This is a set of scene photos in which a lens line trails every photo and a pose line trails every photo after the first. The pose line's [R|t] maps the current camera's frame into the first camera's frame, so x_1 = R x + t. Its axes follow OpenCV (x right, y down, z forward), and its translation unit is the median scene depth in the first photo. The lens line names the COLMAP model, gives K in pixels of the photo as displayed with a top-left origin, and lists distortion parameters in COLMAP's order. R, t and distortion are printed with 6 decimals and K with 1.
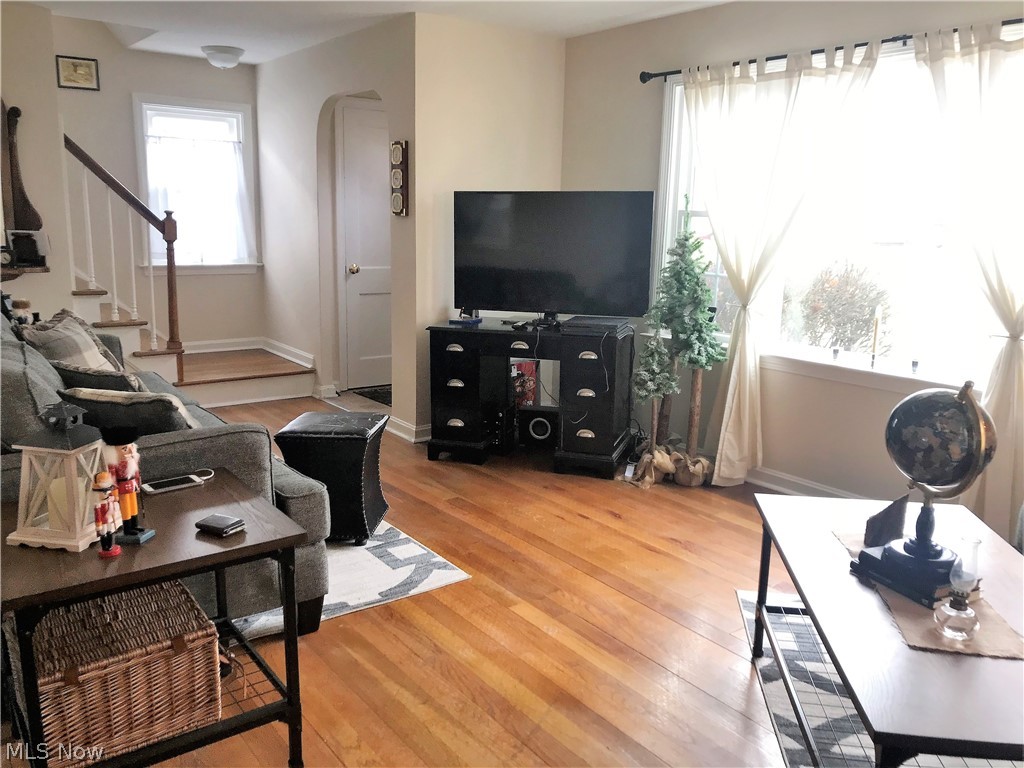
lens RADIAL K [[837.0, 0, 502.8], [0, 837.0, 380.6], [0, 0, 1]] dist [0.048121, -0.058355]
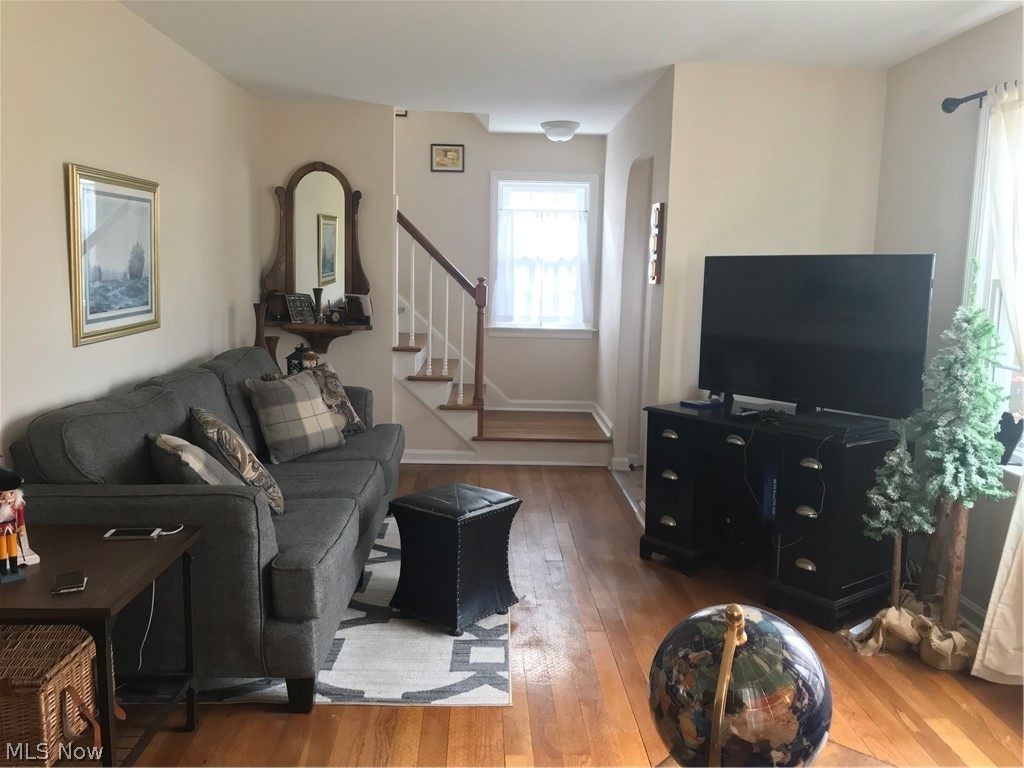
lens RADIAL K [[837.0, 0, 493.9], [0, 837.0, 379.1], [0, 0, 1]] dist [0.048121, -0.058355]
pose [[0.819519, 0.073346, -0.568339, 0.302210], [-0.115774, 0.992515, -0.038855, -0.043560], [0.561235, 0.097641, 0.821877, 0.188509]]
